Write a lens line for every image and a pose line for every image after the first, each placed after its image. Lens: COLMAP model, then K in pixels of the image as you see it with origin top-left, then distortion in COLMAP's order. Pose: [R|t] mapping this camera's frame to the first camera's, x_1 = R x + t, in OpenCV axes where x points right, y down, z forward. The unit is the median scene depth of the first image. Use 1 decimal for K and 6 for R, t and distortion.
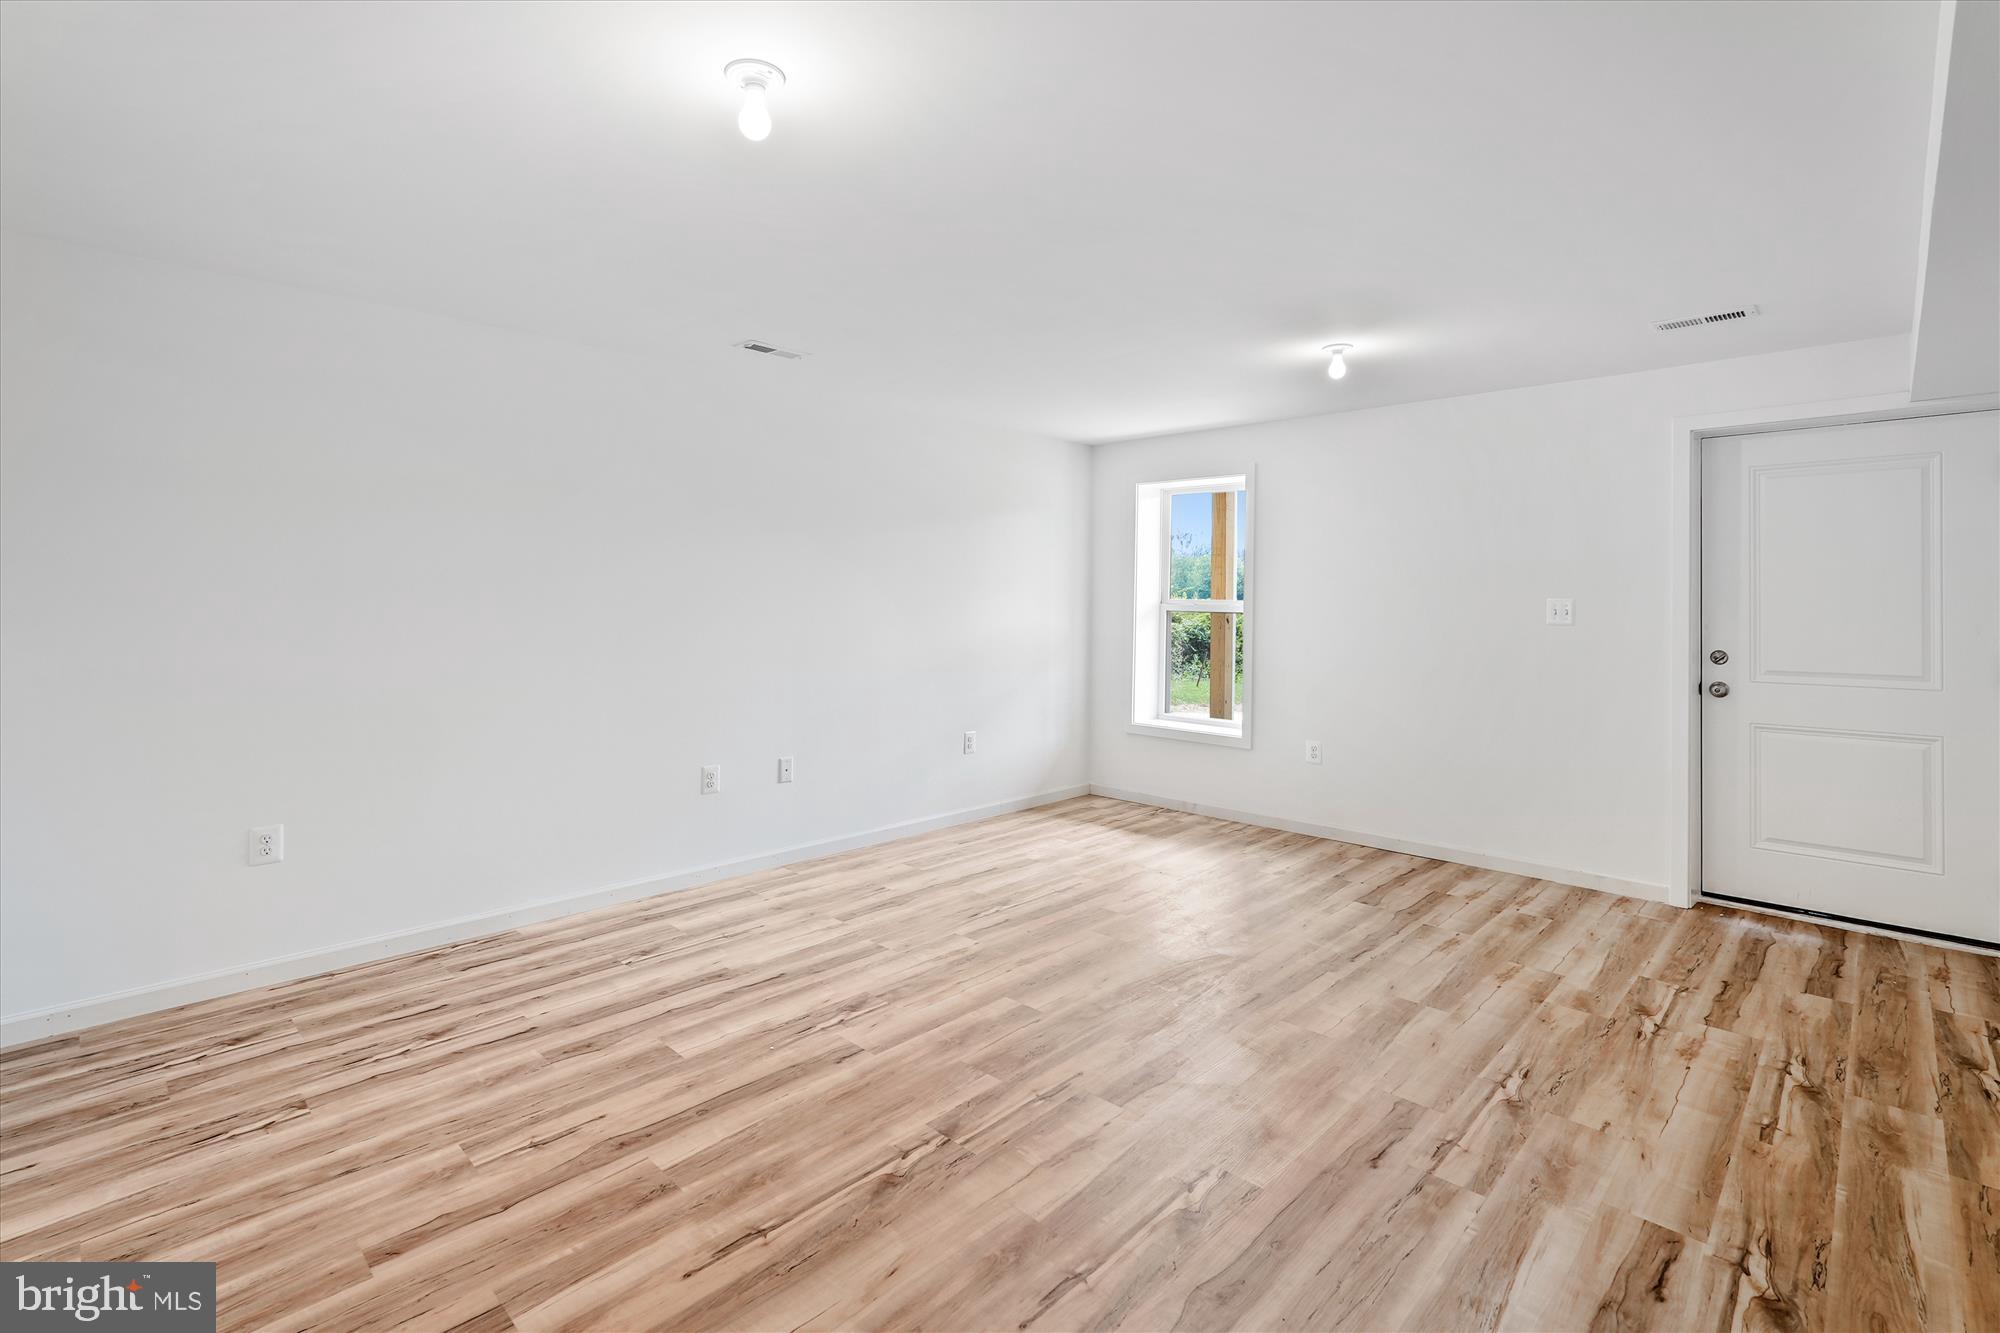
lens RADIAL K [[913.2, 0, 985.6], [0, 913.2, 592.3], [0, 0, 1]] dist [-0.009514, 0.001844]
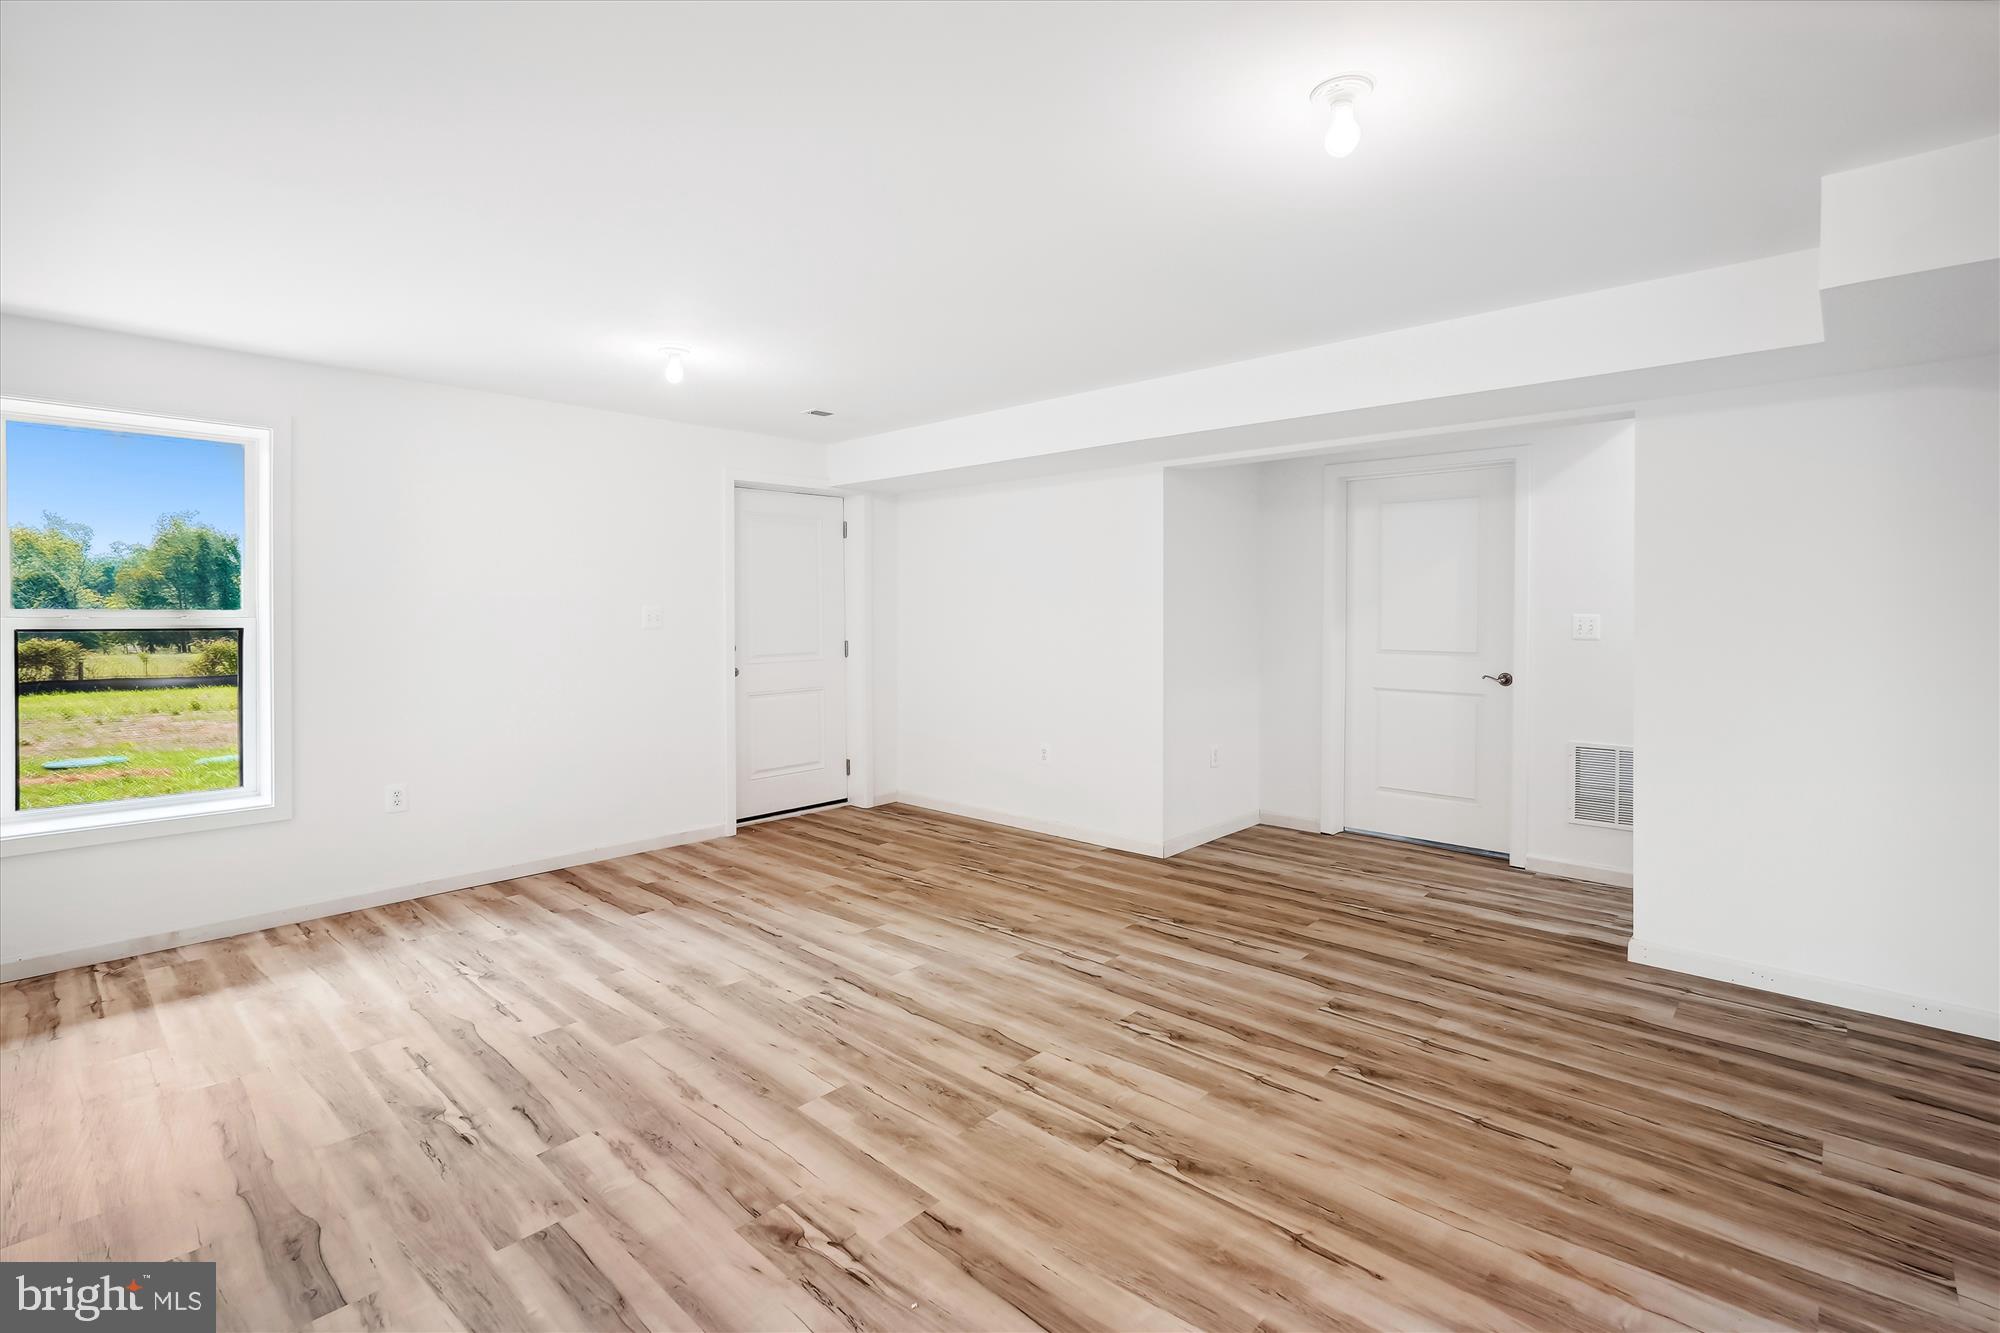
lens RADIAL K [[913.2, 0, 992.2], [0, 913.2, 617.0], [0, 0, 1]] dist [-0.009514, 0.001844]
pose [[-0.018363, -0.013664, 0.999738, -0.926983], [-0.007345, 0.999881, 0.013531, 0.003165], [-0.999804, -0.007095, -0.018461, 1.018921]]
